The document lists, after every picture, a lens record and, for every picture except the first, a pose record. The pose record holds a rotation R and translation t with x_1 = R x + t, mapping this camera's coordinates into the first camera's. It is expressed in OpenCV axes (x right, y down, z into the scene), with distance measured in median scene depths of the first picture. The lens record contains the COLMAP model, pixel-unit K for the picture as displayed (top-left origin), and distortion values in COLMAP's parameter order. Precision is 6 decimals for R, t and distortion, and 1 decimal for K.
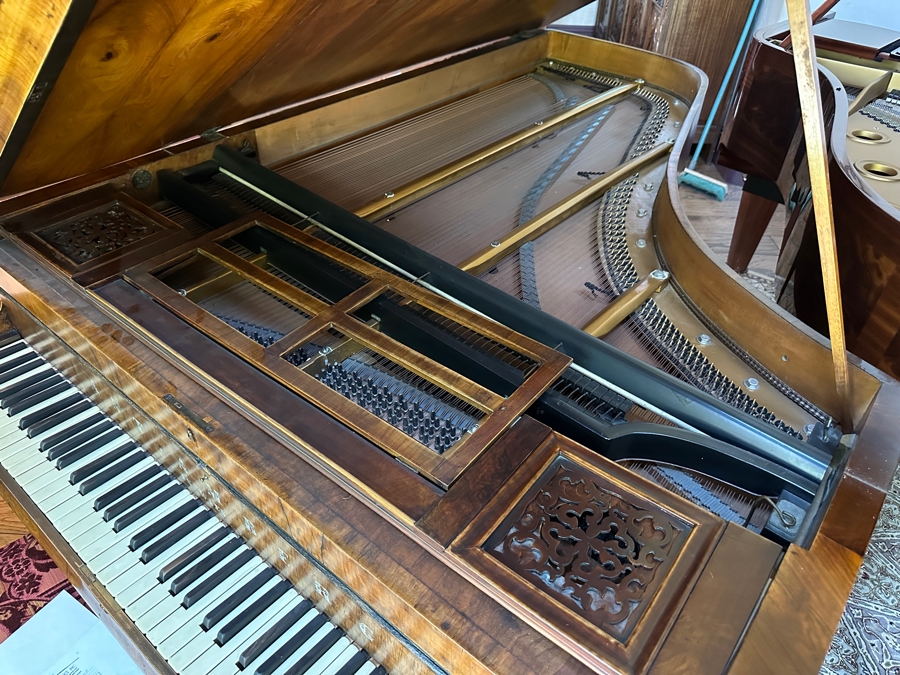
lens RADIAL K [[654.6, 0, 442.8], [0, 654.6, 330.4], [0, 0, 1]] dist [0.020021, -0.050346]
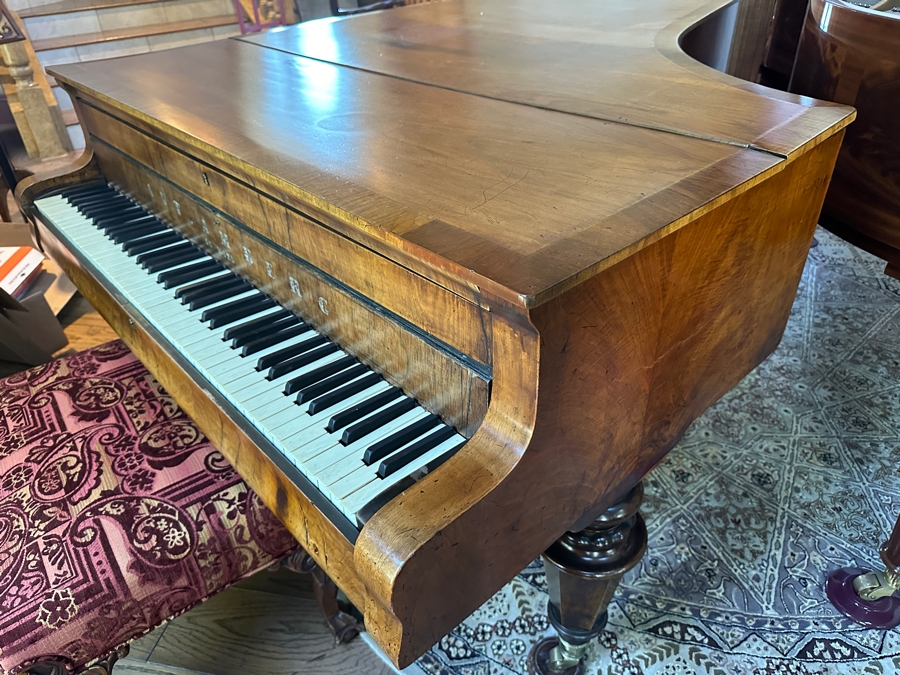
lens RADIAL K [[654.6, 0, 445.9], [0, 654.6, 333.0], [0, 0, 1]] dist [0.020021, -0.050346]
pose [[0.987383, 0.024842, -0.156386, 0.213876], [-0.035219, 0.997332, -0.063941, 0.419075], [0.154381, 0.068642, 0.985624, -0.101412]]
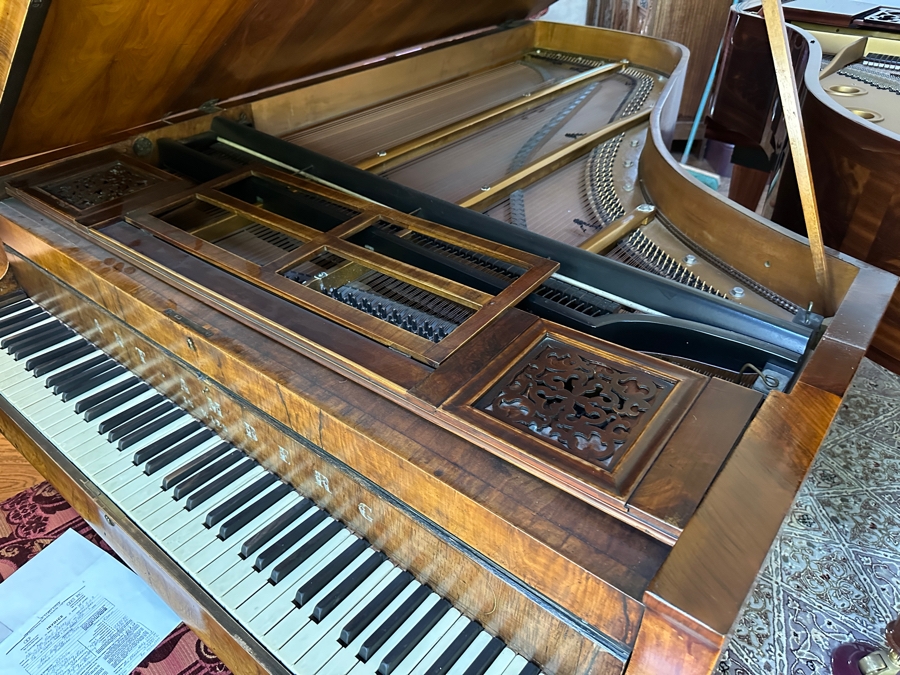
lens RADIAL K [[654.6, 0, 446.2], [0, 654.6, 334.6], [0, 0, 1]] dist [0.020021, -0.050346]
pose [[0.999307, -0.036999, -0.004040, 0.017542], [0.036783, 0.998331, -0.044520, 0.168320], [0.005681, 0.044341, 0.999000, -0.023661]]
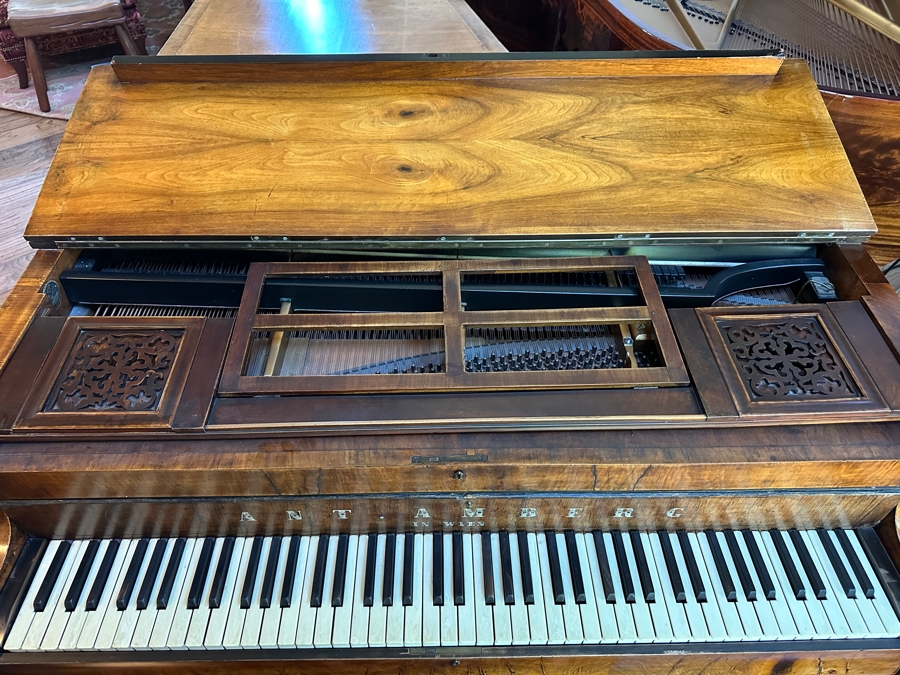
lens RADIAL K [[654.6, 0, 447.5], [0, 654.6, 337.1], [0, 0, 1]] dist [0.020021, -0.050346]
pose [[0.753957, -0.481768, 0.446597, -0.625481], [0.404856, 0.876144, 0.261656, -0.261479], [-0.517341, -0.016470, 0.855621, 0.098196]]
